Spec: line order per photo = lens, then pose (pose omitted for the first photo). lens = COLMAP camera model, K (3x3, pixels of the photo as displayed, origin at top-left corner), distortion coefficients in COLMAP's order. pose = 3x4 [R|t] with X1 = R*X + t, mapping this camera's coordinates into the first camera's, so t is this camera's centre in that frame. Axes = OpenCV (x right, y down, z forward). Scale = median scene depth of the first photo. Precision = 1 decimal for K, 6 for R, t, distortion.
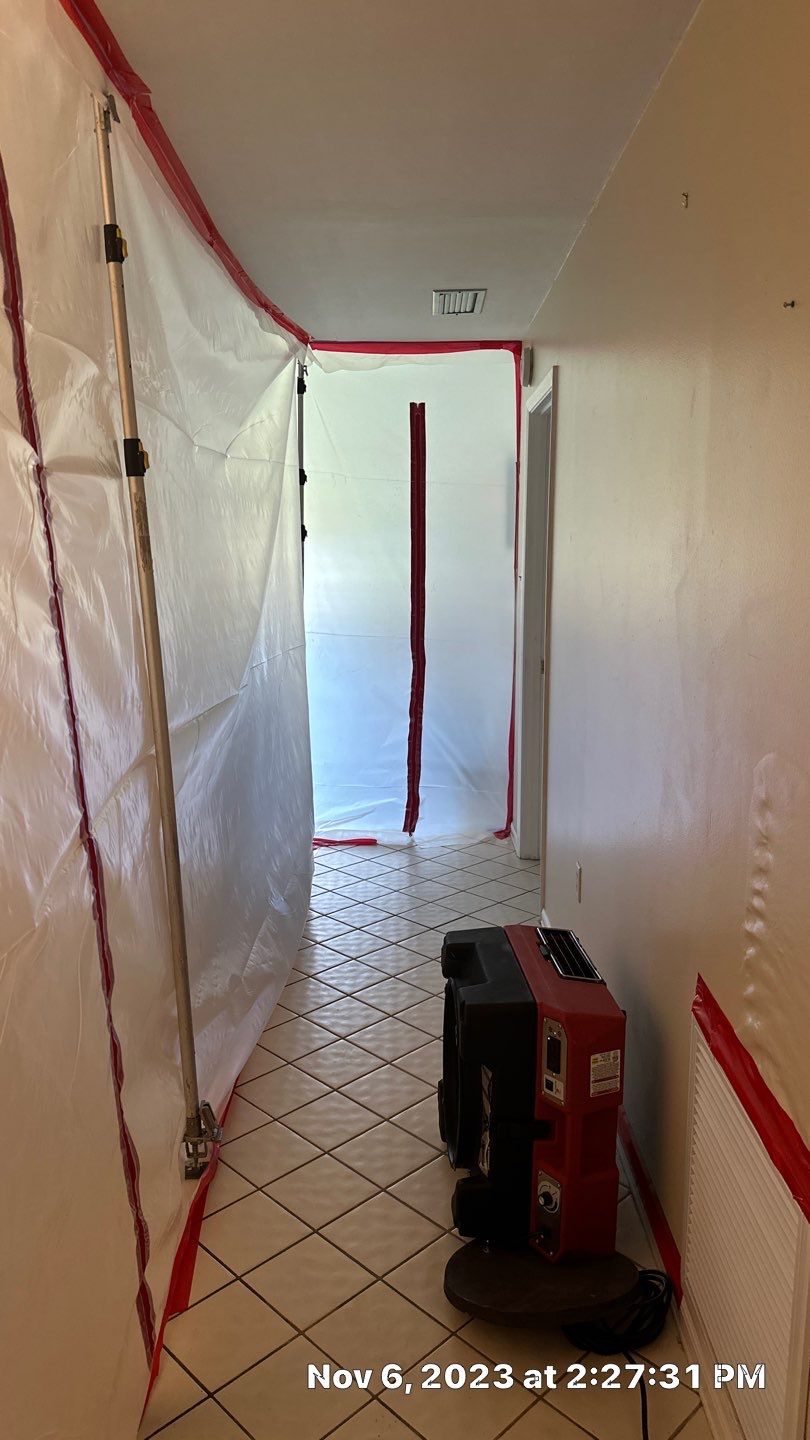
lens RADIAL K [[1023.3, 0, 416.2], [0, 1023.3, 724.5], [0, 0, 1]] dist [-0.004218, -0.001170]
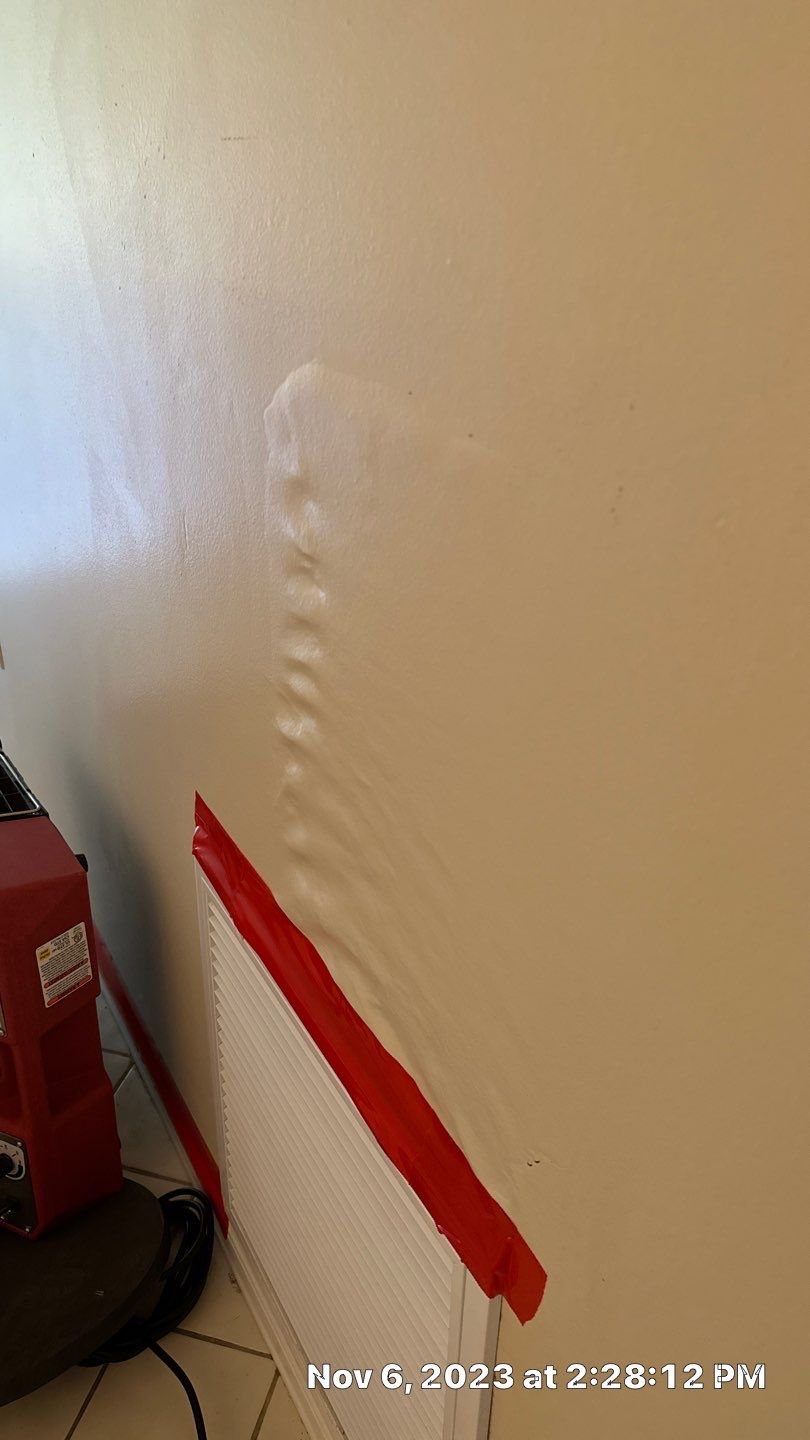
lens RADIAL K [[1023.3, 0, 416.2], [0, 1023.3, 724.5], [0, 0, 1]] dist [-0.004218, -0.001170]
pose [[0.860856, -0.199237, 0.468221, 0.118734], [0.059043, 0.953054, 0.296988, 0.037718], [-0.505411, -0.228019, 0.832206, 0.459054]]
